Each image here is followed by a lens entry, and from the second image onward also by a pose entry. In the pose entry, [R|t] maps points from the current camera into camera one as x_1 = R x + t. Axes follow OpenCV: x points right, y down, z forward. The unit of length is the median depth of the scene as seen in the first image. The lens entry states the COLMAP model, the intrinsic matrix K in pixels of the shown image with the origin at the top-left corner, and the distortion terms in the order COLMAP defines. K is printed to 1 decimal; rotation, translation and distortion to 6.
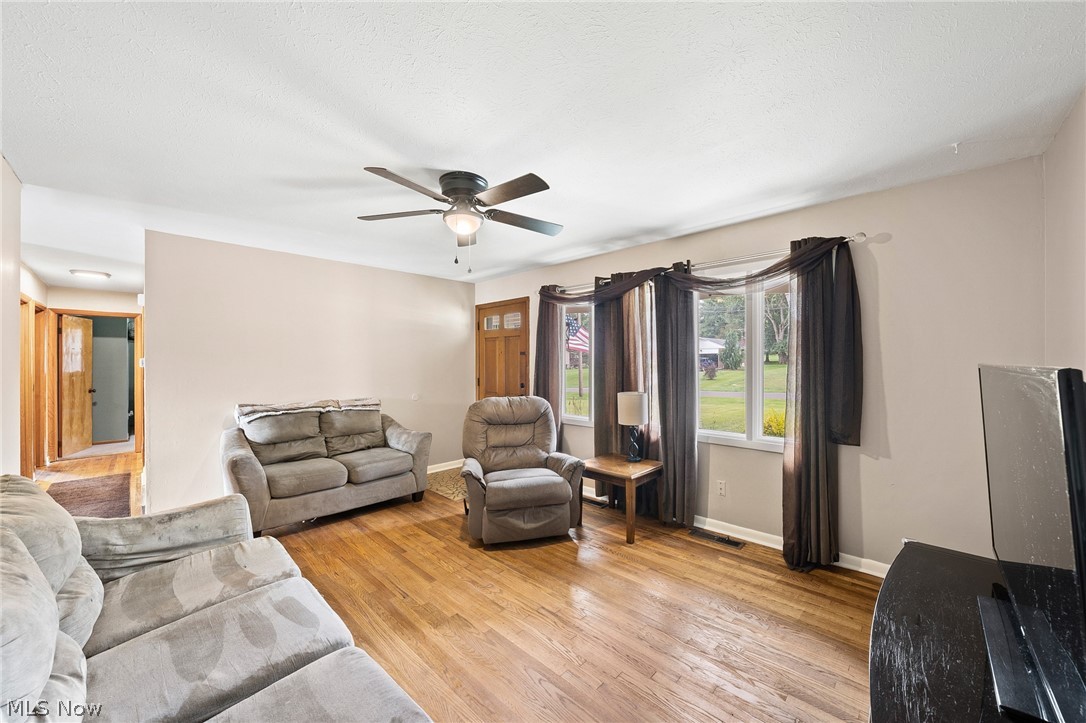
lens RADIAL K [[396.0, 0, 546.6], [0, 396.0, 365.1], [0, 0, 1]] dist [0.003233, 0.000298]
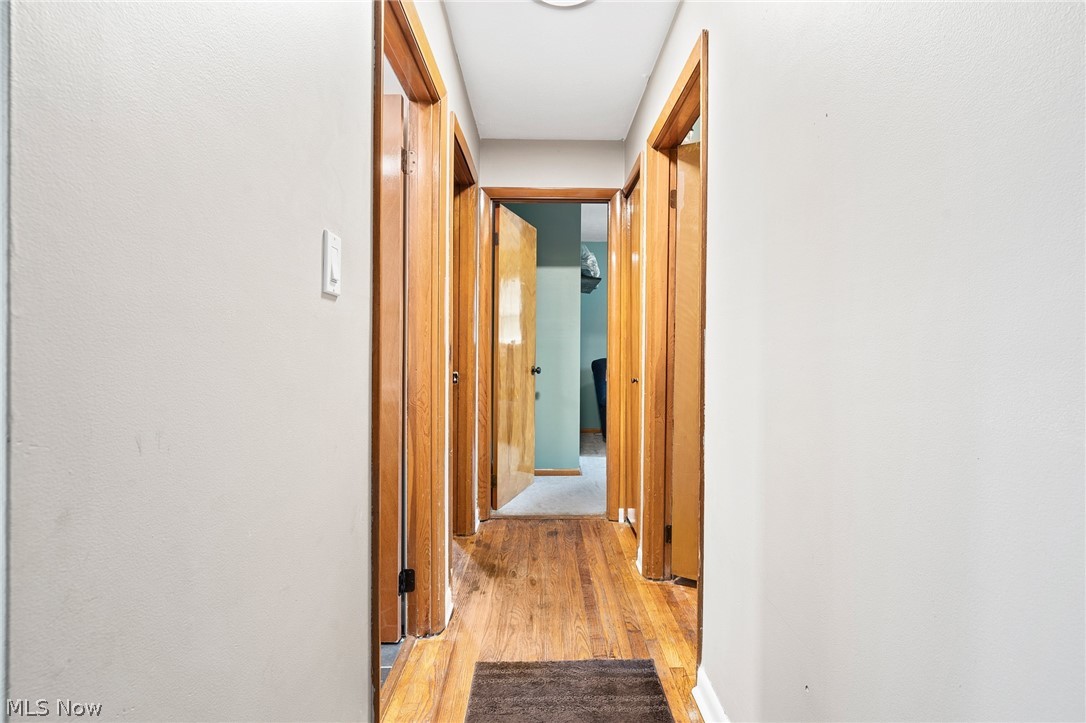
lens RADIAL K [[528.4, 0, 543.3], [0, 528.4, 360.2], [0, 0, 1]] dist [-0.000534, -0.000007]
pose [[0.691061, 0.006088, -0.722771, -0.720520], [-0.003290, 0.999981, 0.005277, 0.053764], [0.722789, -0.001269, 0.691067, 0.600234]]
